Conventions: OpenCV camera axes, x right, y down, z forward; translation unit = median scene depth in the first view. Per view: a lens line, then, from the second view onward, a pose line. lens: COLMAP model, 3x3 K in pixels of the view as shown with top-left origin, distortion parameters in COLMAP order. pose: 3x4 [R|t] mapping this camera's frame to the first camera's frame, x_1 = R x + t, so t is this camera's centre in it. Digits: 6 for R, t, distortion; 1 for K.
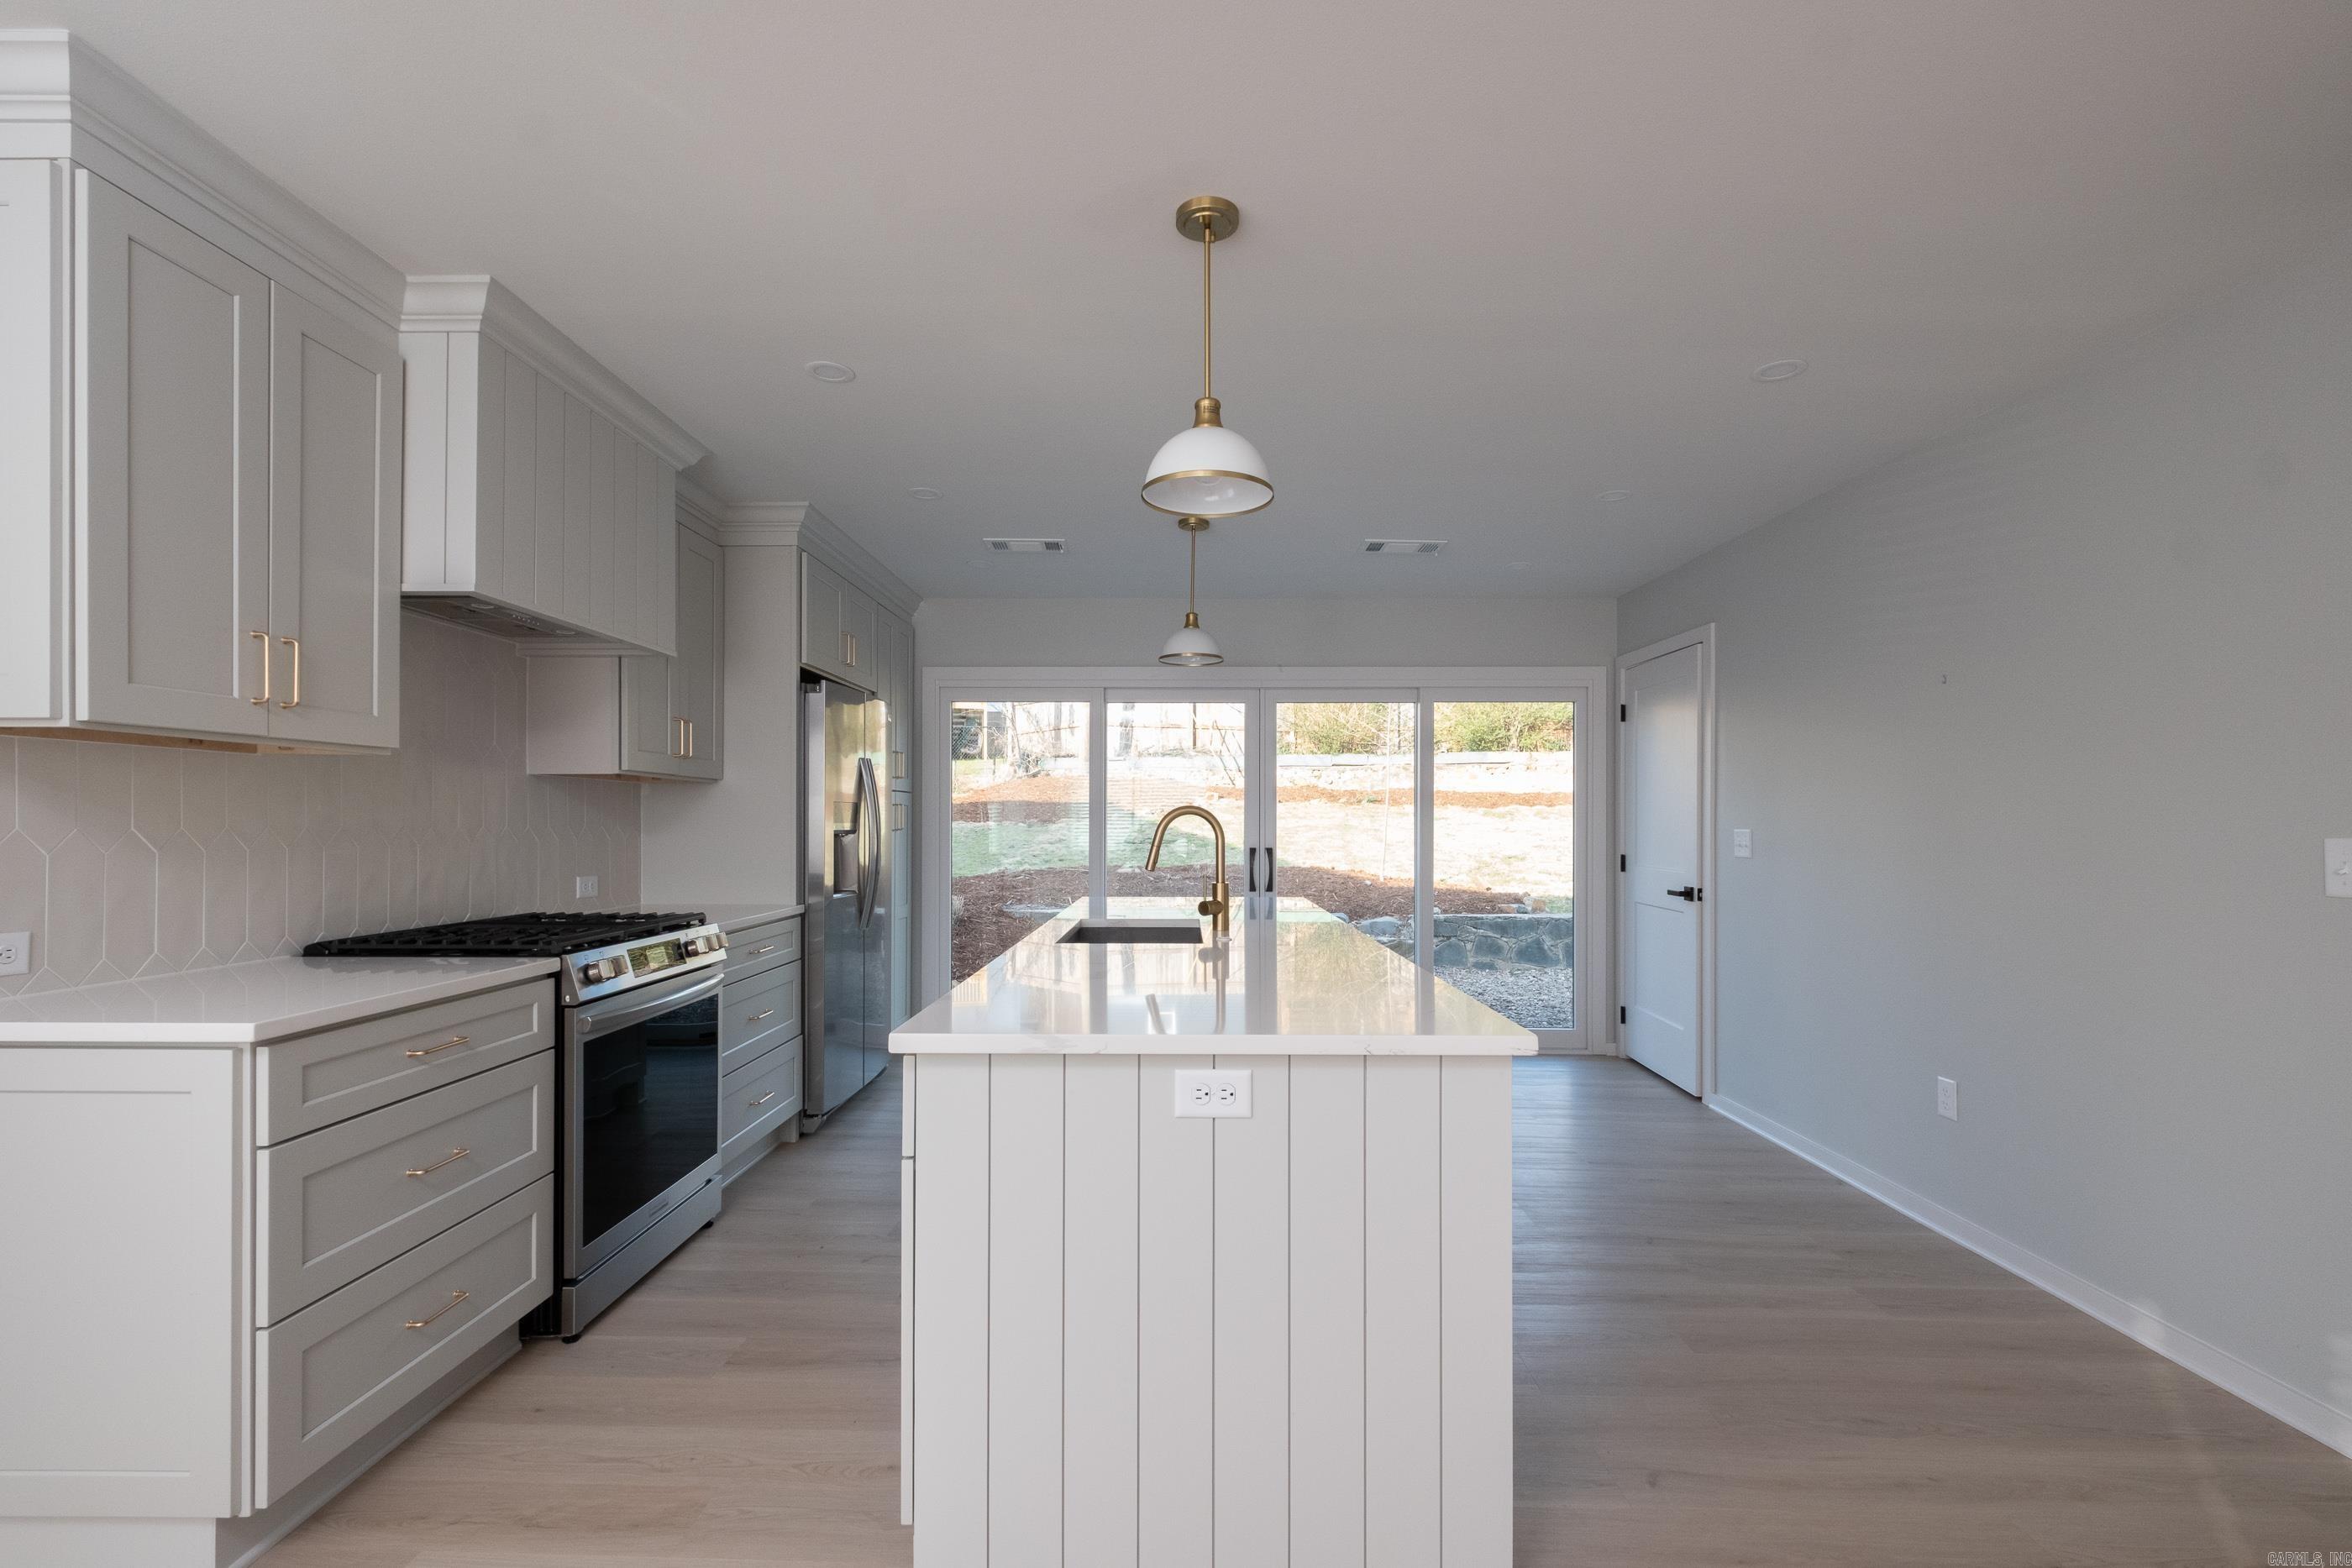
lens RADIAL K [[1010.4, 0, 1169.2], [0, 1010.4, 818.4], [0, 0, 1]] dist [0.000792, -0.000219]
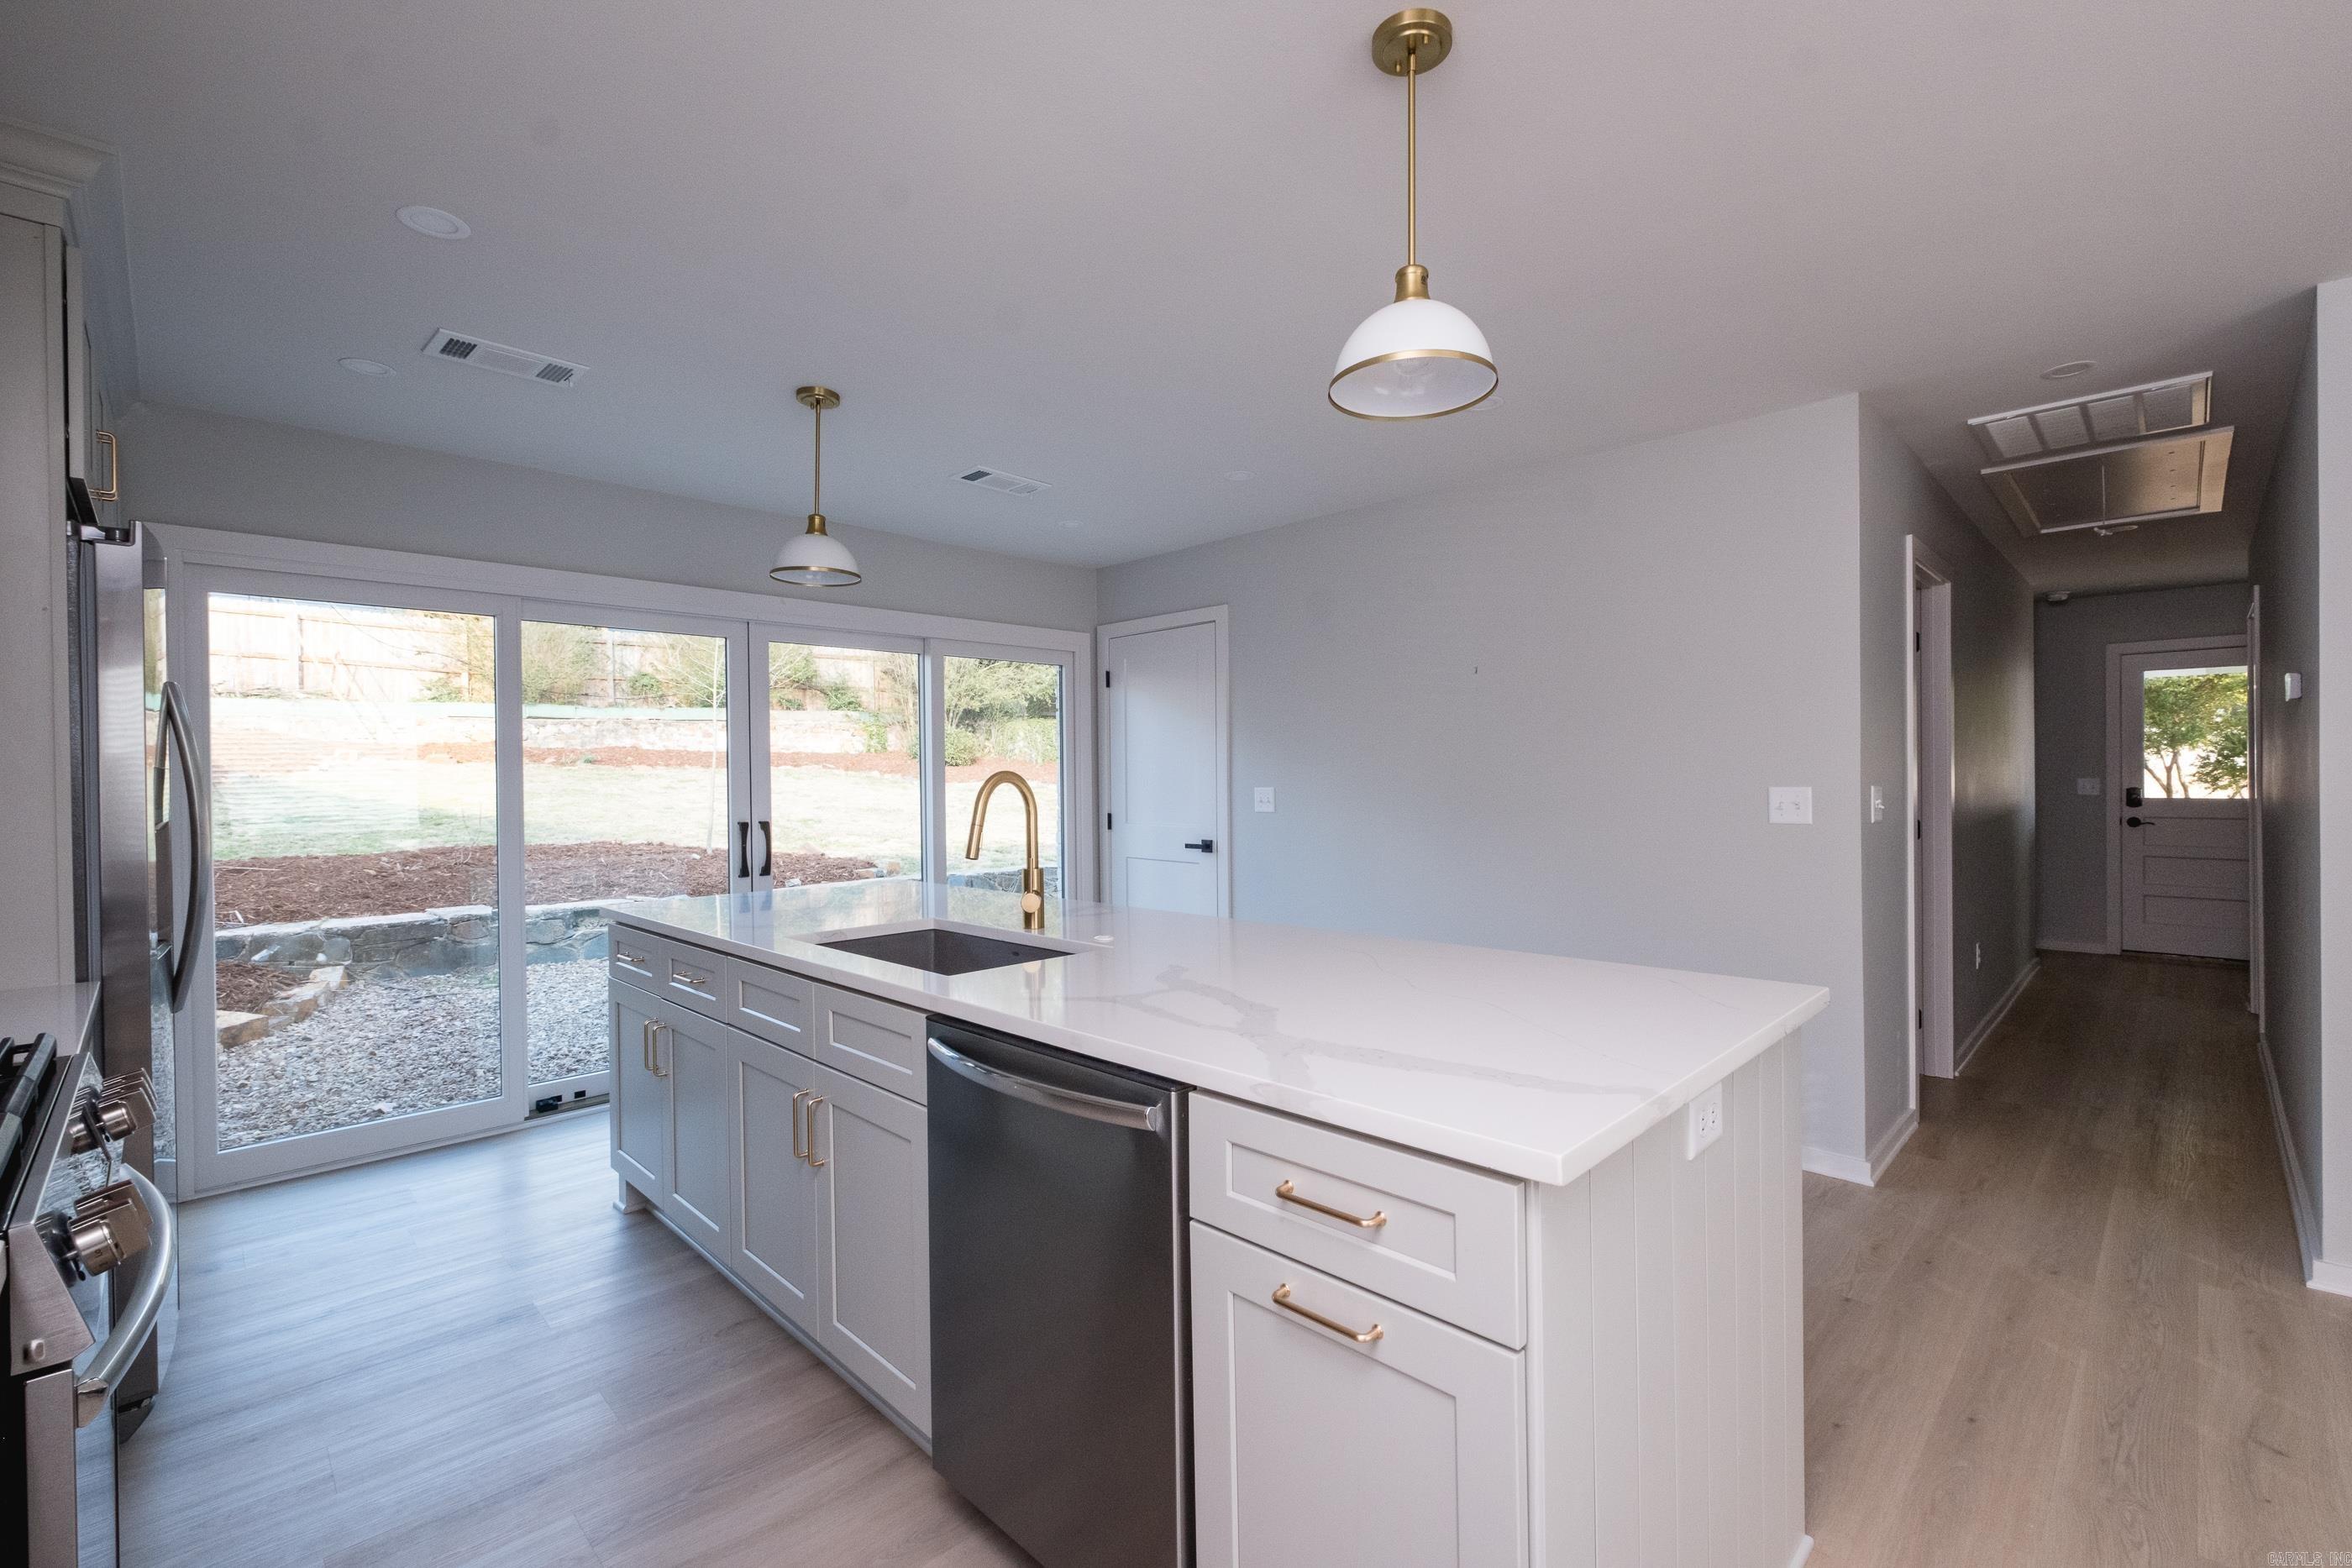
lens RADIAL K [[1004.3, 0, 1181.5], [0, 1004.3, 779.9], [0, 0, 1]] dist [0.000789, -0.000041]
pose [[0.696047, -0.013438, 0.717870, -0.294640], [0.012012, 0.999903, 0.007070, -0.006404], [-0.717896, 0.003703, 0.696141, 0.253547]]
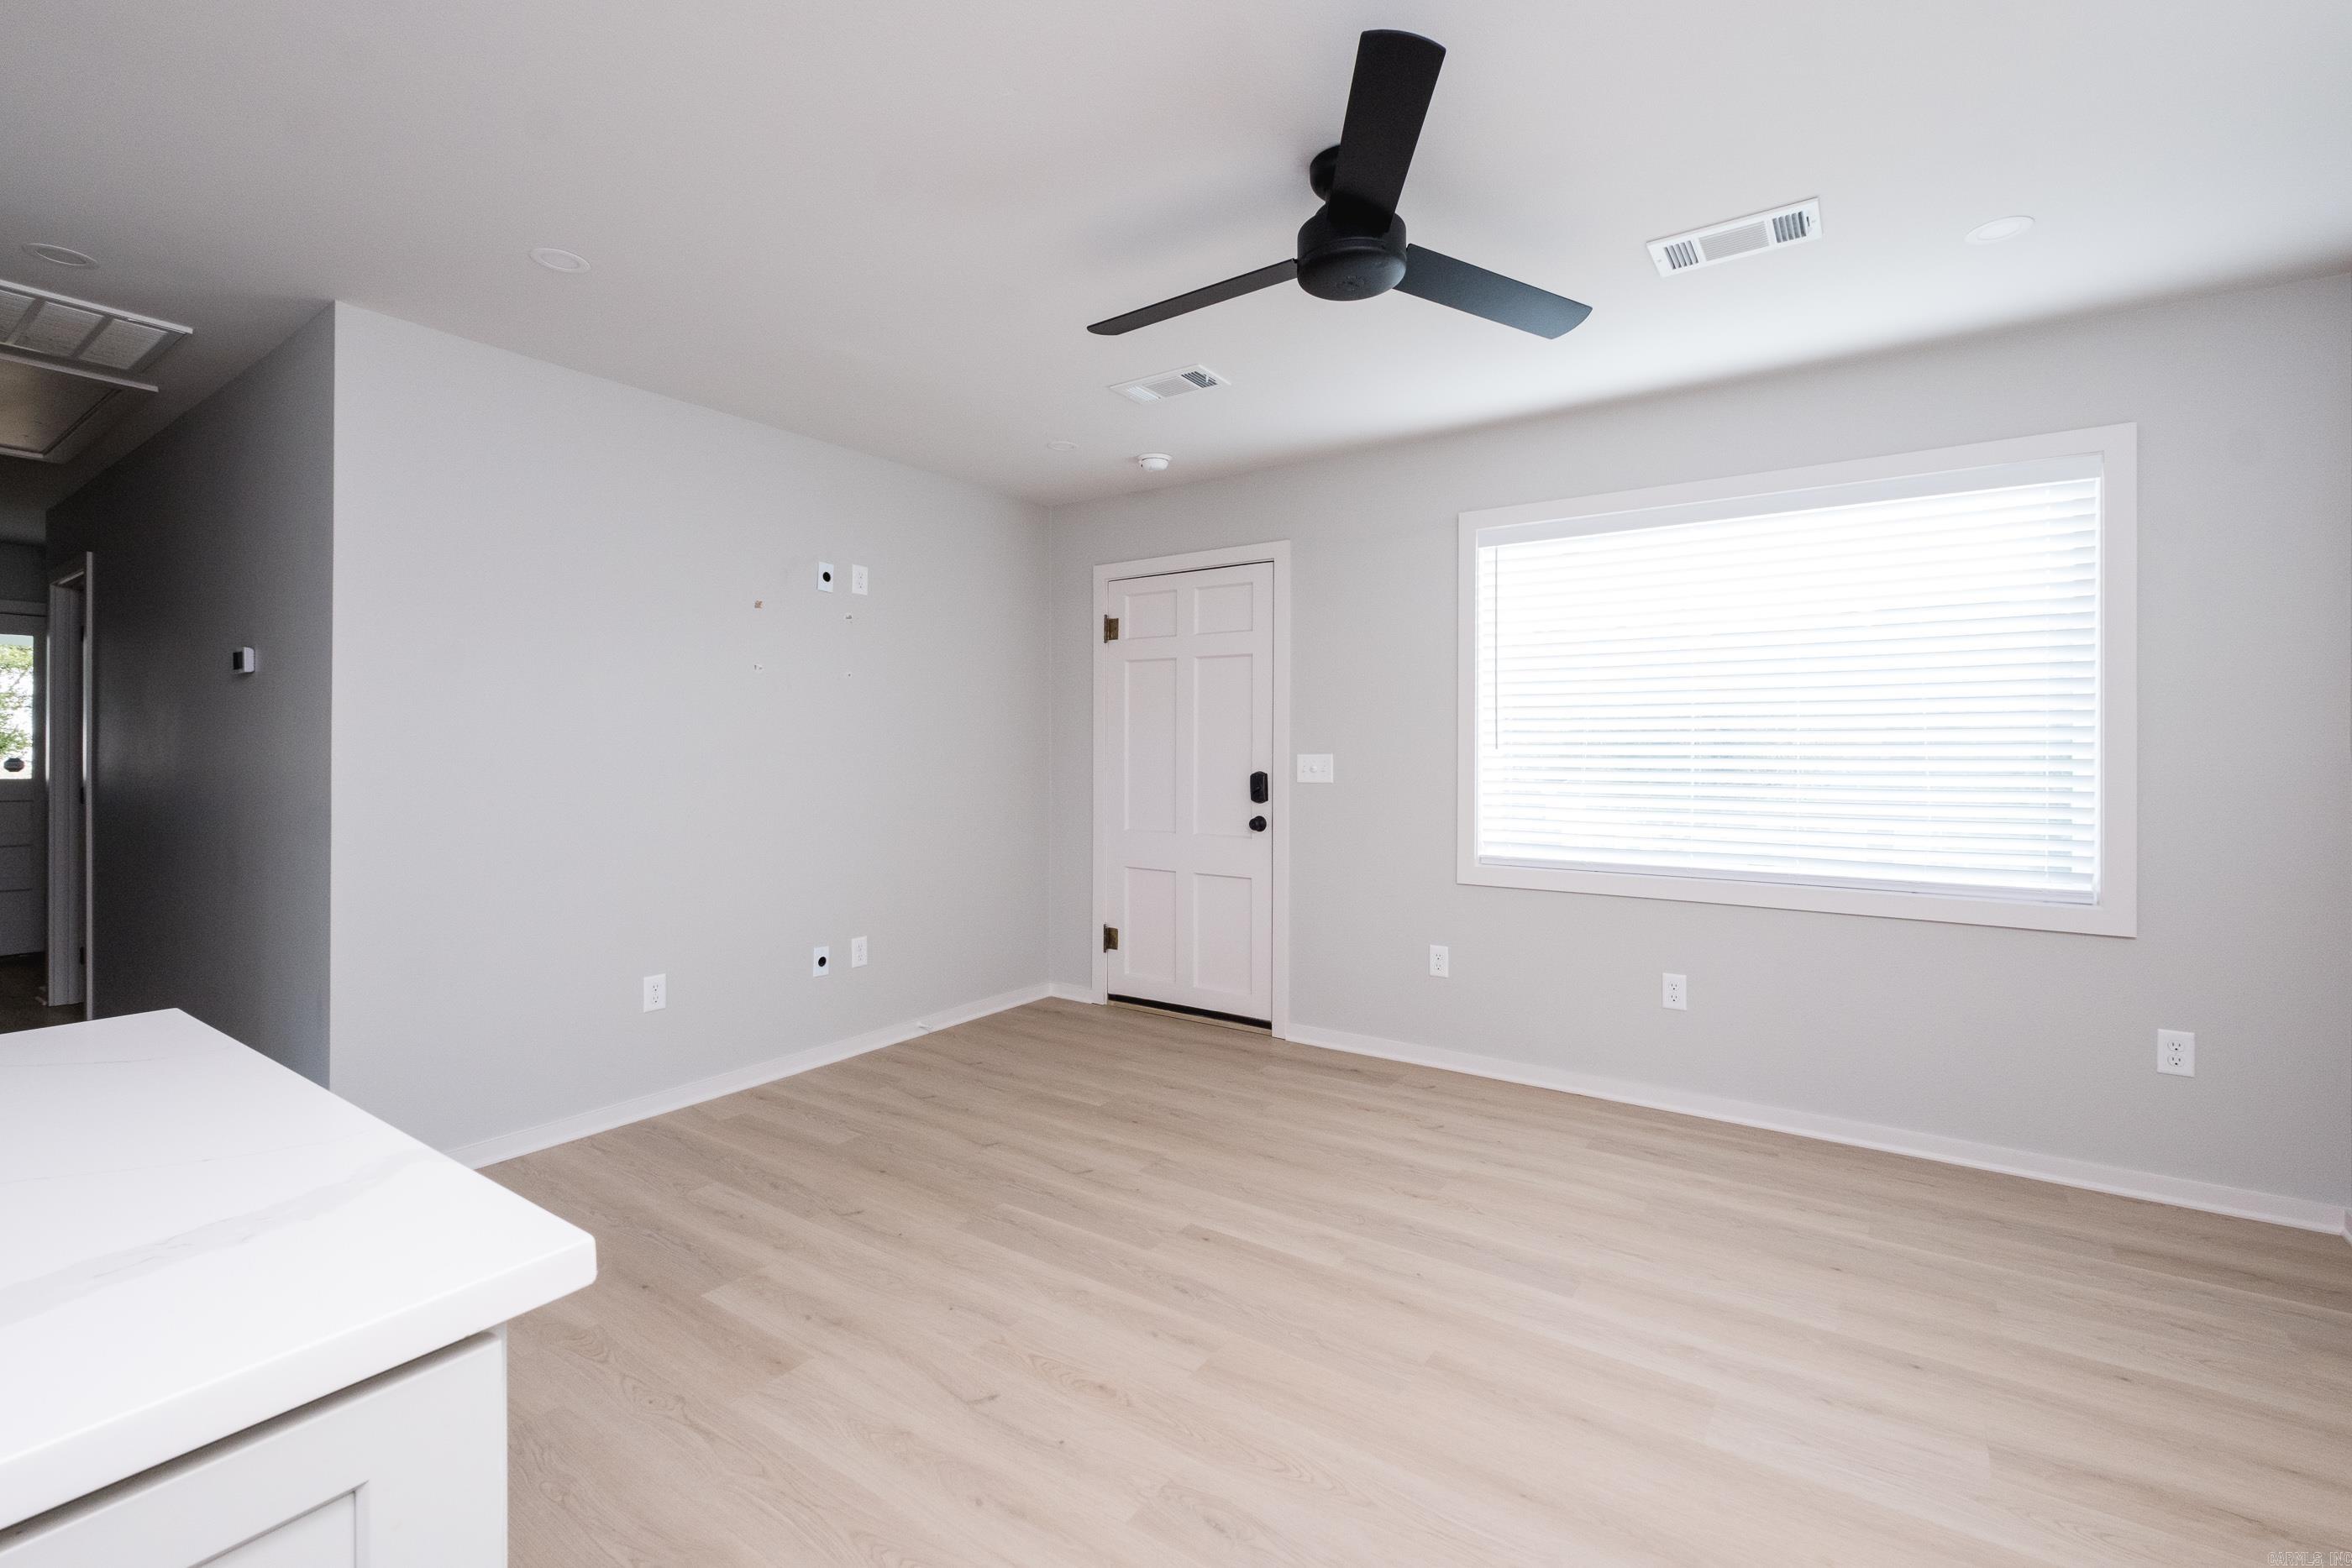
lens RADIAL K [[1021.4, 0, 1188.8], [0, 1021.4, 755.7], [0, 0, 1]] dist [0.001121, -0.000641]
pose [[-0.833188, -0.006347, 0.552954, -0.239097], [-0.007320, 0.999973, 0.000448, 0.005017], [-0.552942, -0.003675, -0.833212, 0.412496]]
